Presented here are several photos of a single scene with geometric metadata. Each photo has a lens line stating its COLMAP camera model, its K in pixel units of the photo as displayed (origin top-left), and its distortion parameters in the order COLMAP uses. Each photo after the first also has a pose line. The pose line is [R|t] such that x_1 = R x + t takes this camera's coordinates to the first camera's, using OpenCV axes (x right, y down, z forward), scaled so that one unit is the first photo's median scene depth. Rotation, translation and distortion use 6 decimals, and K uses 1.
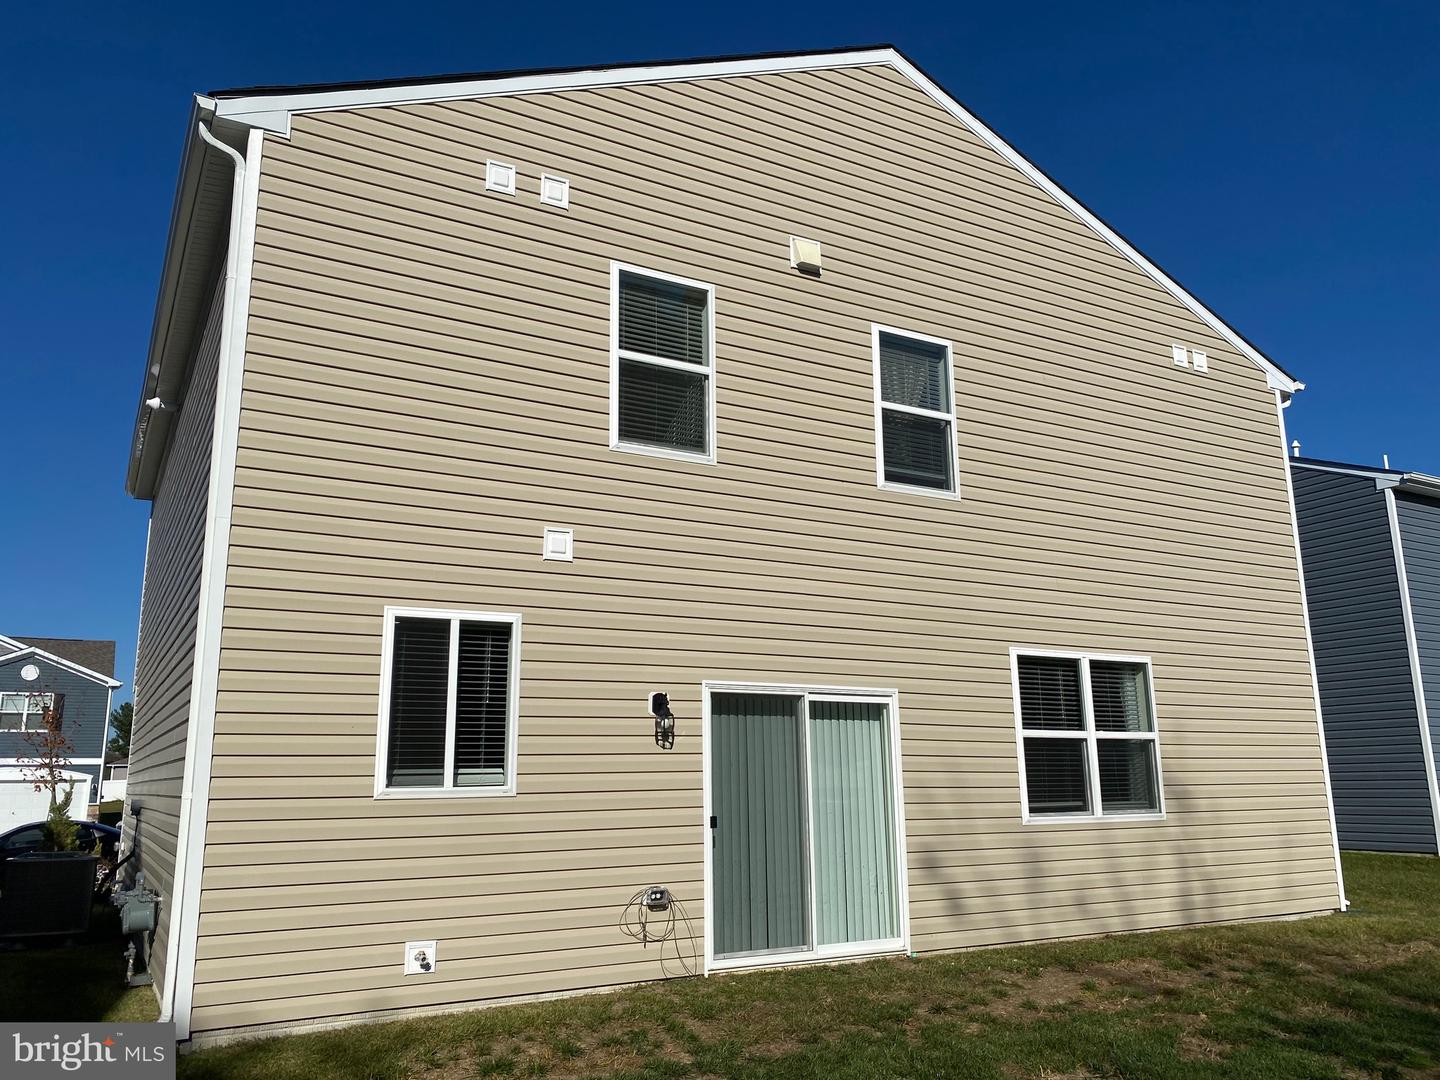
lens RADIAL K [[1118.8, 0, 720.0], [0, 1118.8, 540.0], [0, 0, 1]] dist [0.090123, -0.148897]
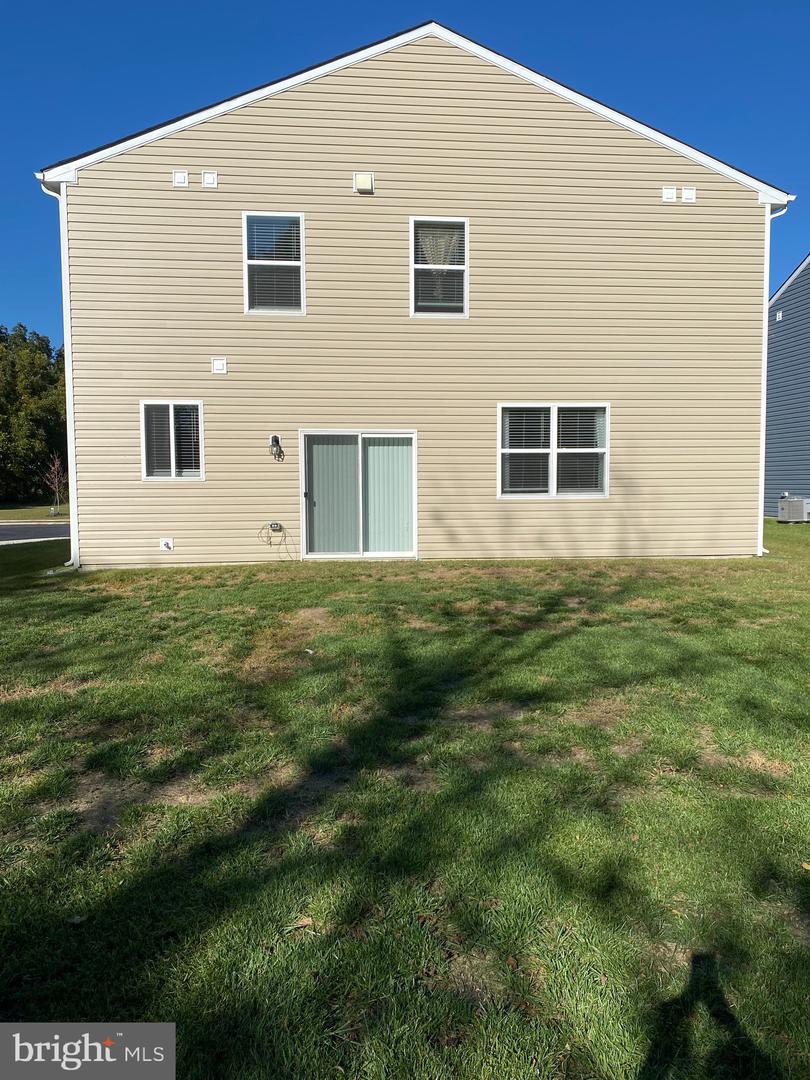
lens RADIAL K [[839.1, 0, 405.0], [0, 839.1, 540.0], [0, 0, 1]] dist [0.090123, -0.148897]
pose [[0.915708, 0.037735, -0.400069, 0.724637], [0.078217, 0.959802, 0.269560, -0.072822], [0.394159, -0.278131, 0.875946, -0.308687]]
